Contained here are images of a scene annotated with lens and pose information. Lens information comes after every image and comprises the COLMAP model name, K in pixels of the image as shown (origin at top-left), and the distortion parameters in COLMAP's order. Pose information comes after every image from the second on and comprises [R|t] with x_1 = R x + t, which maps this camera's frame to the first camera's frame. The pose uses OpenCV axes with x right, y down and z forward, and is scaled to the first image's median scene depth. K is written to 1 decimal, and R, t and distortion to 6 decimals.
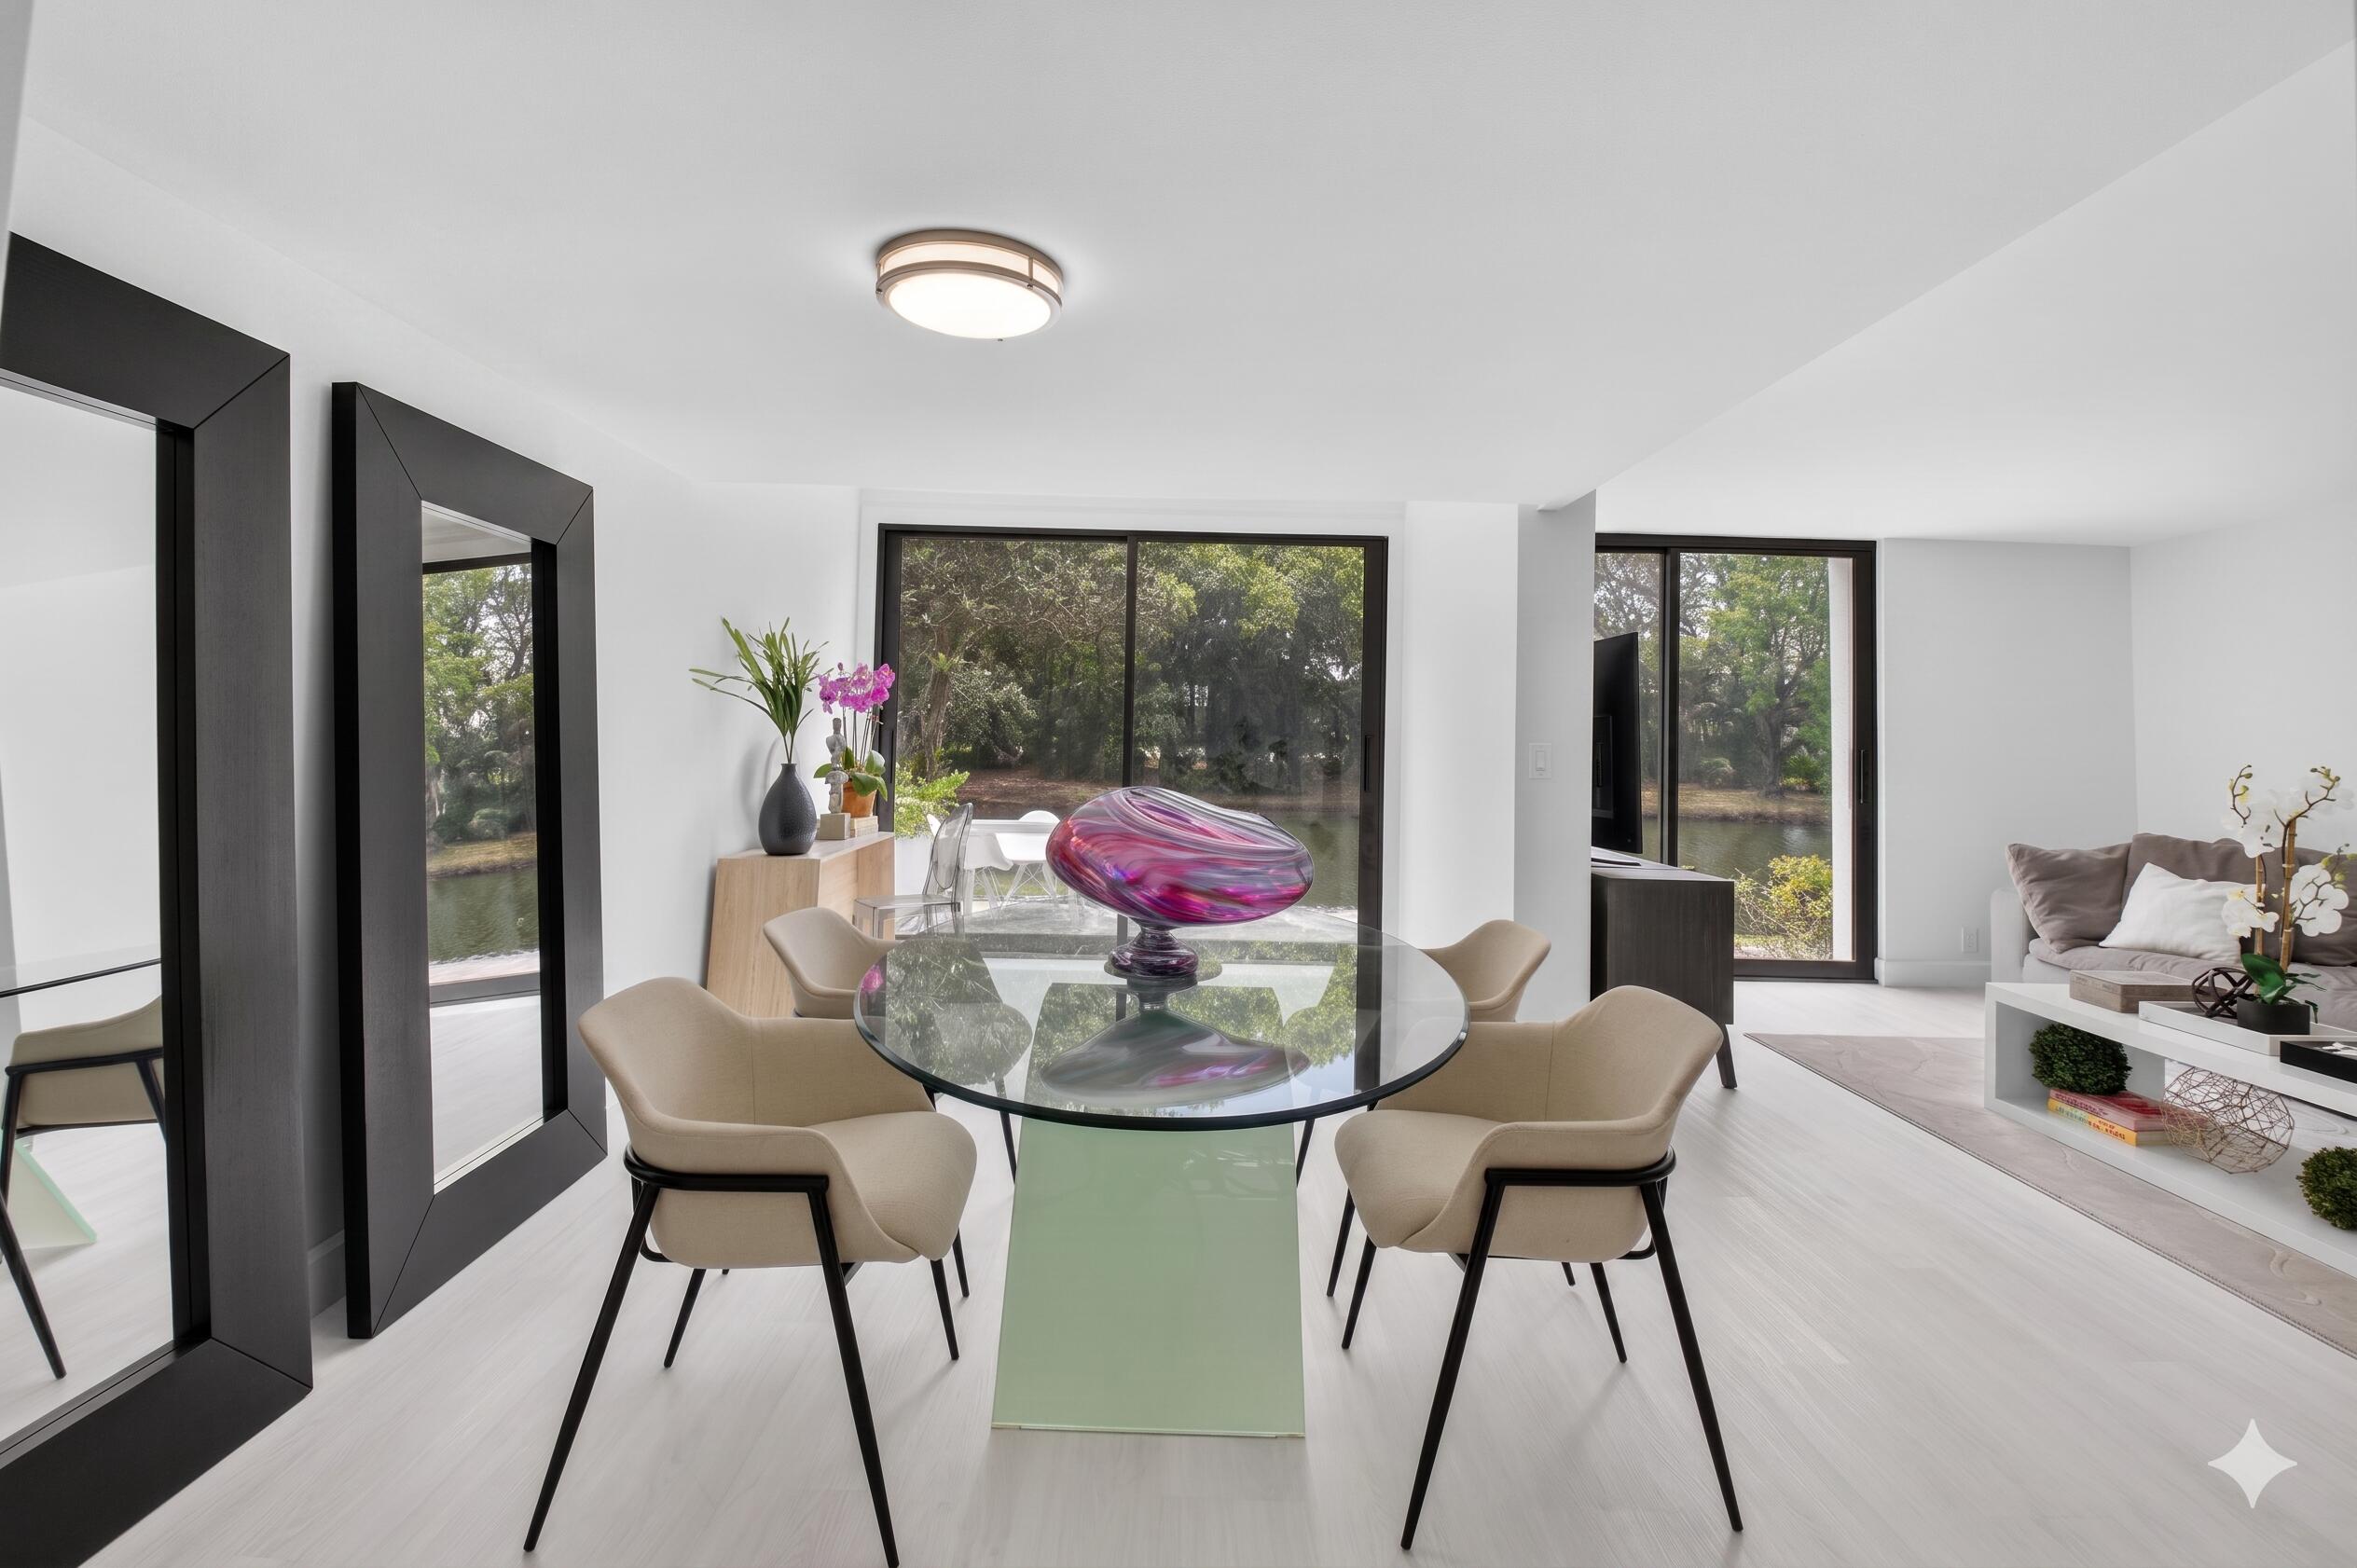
lens RADIAL K [[1064.8, 0, 1184.8], [0, 1064.8, 694.6], [0, 0, 1]] dist [0.000196, -0.016368]
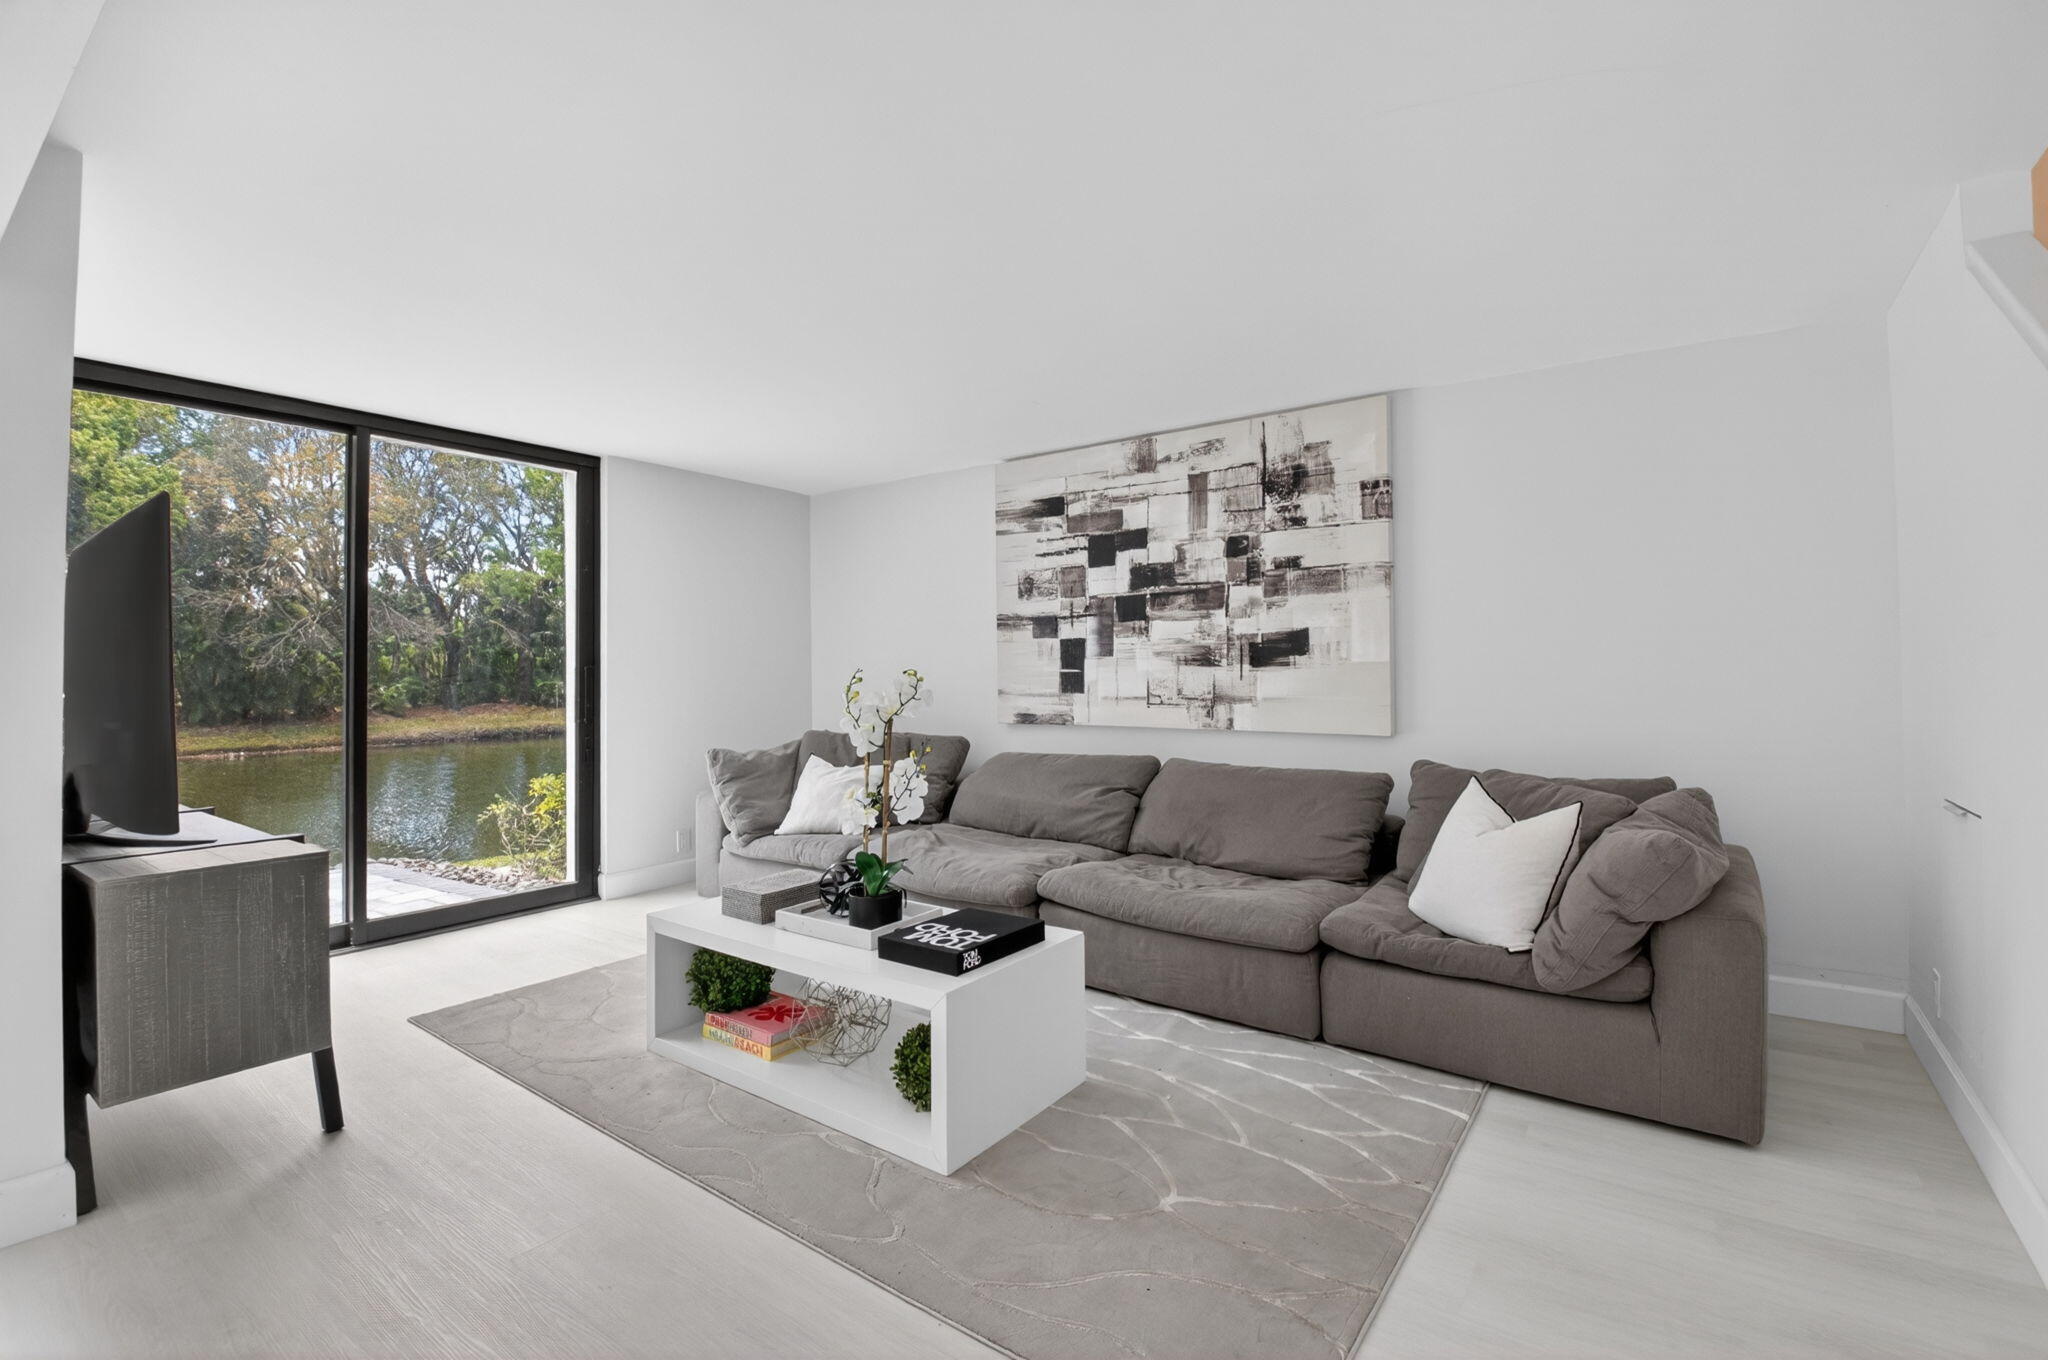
lens RADIAL K [[910.1, 0, 1035.5], [0, 910.1, 654.1], [0, 0, 1]] dist [0.001802, -0.015996]
pose [[0.587642, -0.016605, 0.808951, 0.325349], [-0.009961, 0.999565, 0.027753, 0.021498], [-0.809060, -0.024367, 0.587221, 0.271760]]
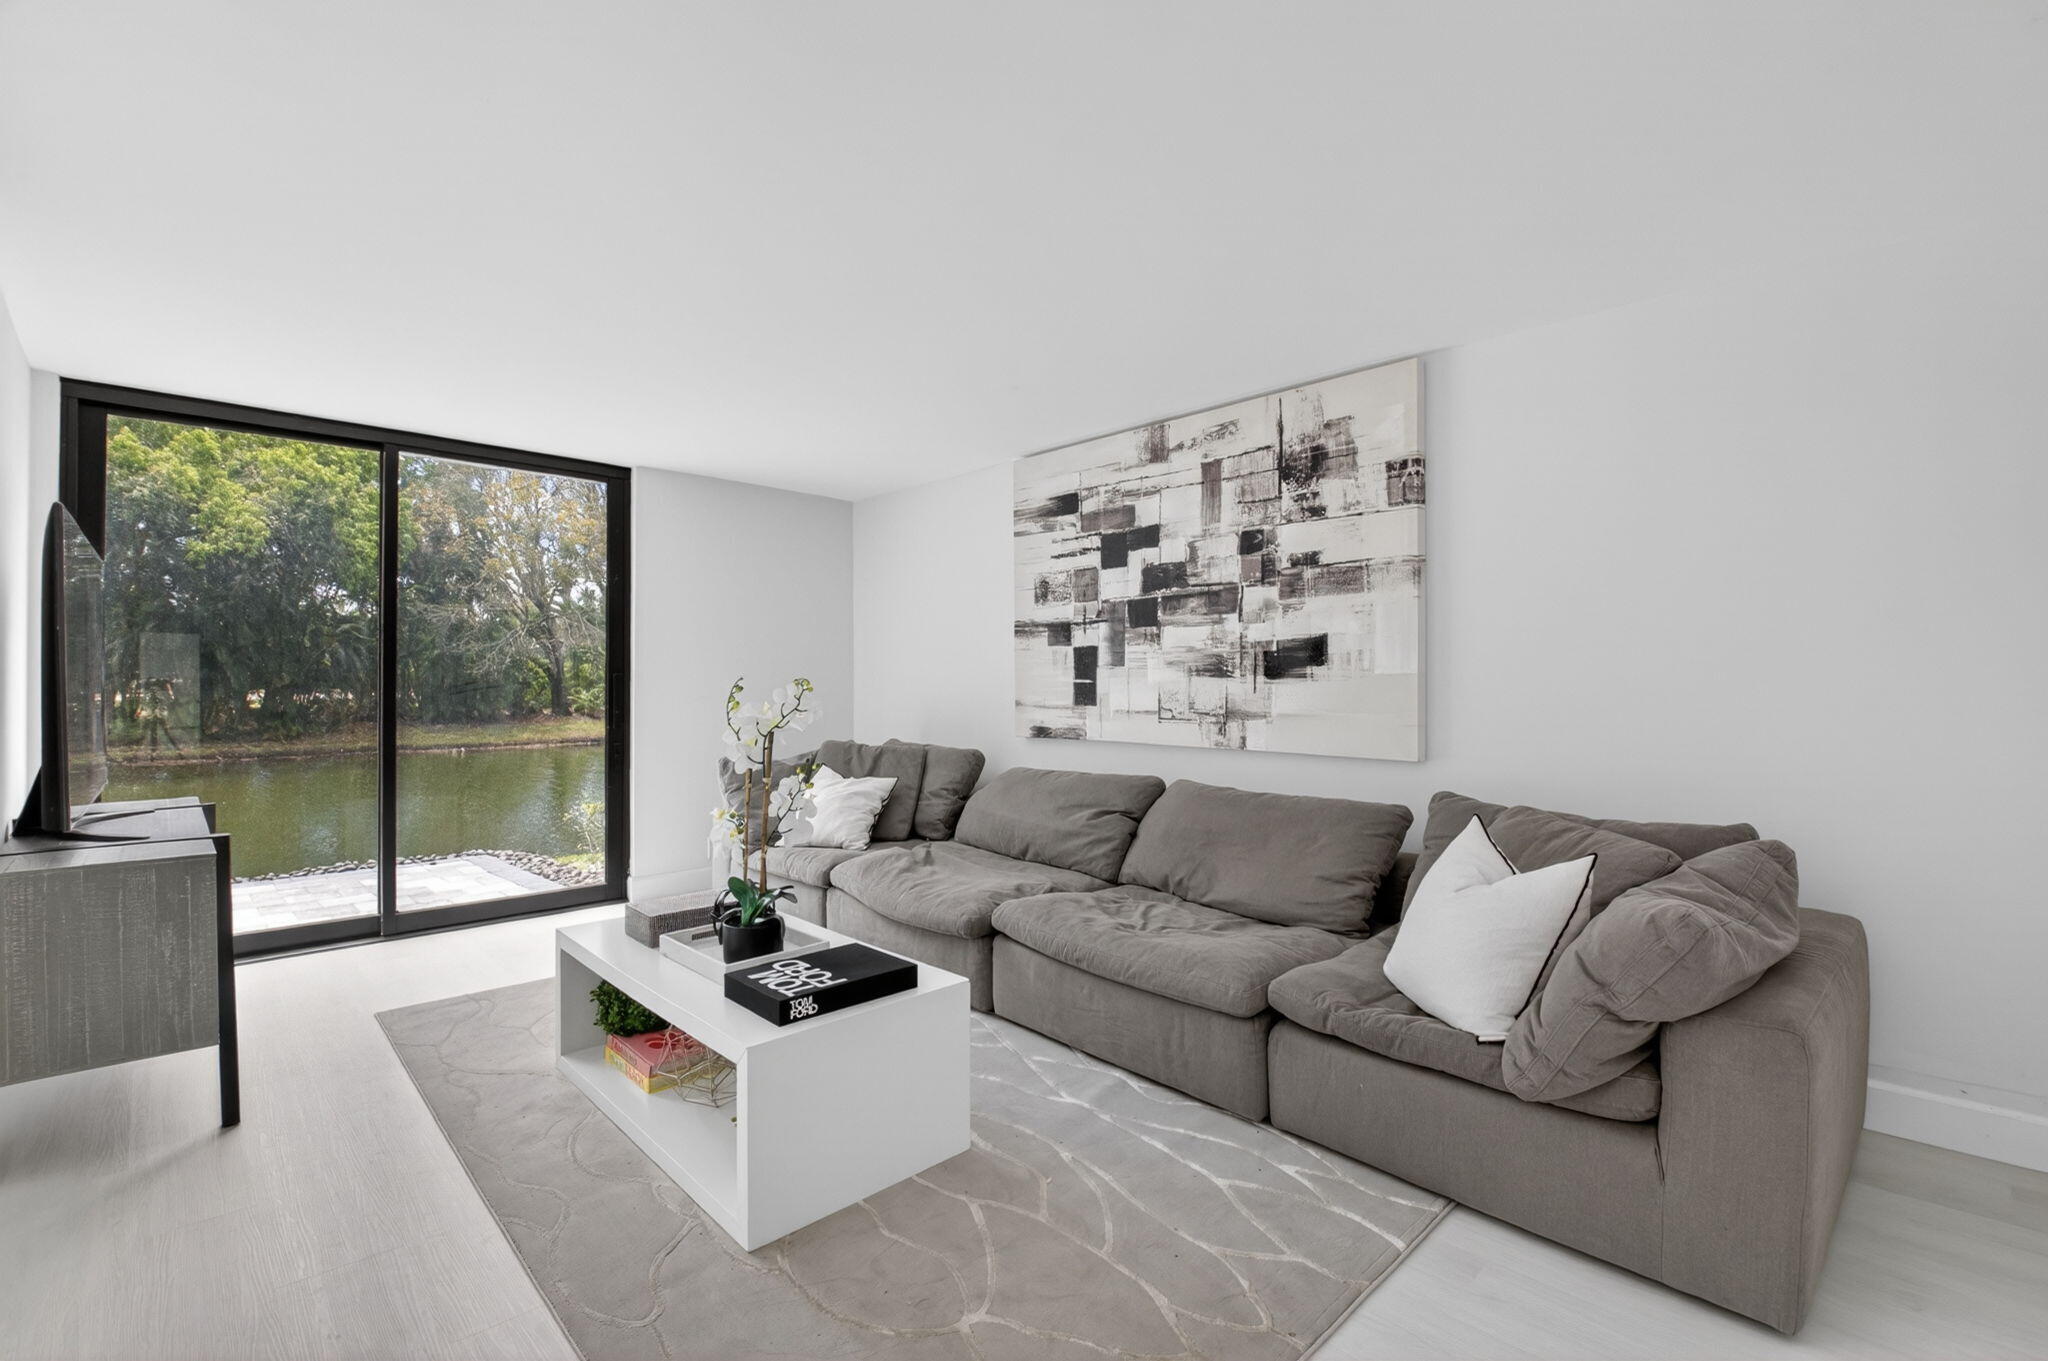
lens RADIAL K [[903.3, 0, 1028.7], [0, 903.3, 674.8], [0, 0, 1]] dist [-0.000419, -0.016482]
pose [[0.720447, -0.022358, 0.693149, 0.534776], [-0.008991, 0.999095, 0.041572, 0.023315], [-0.693451, -0.036183, 0.719594, 0.183726]]
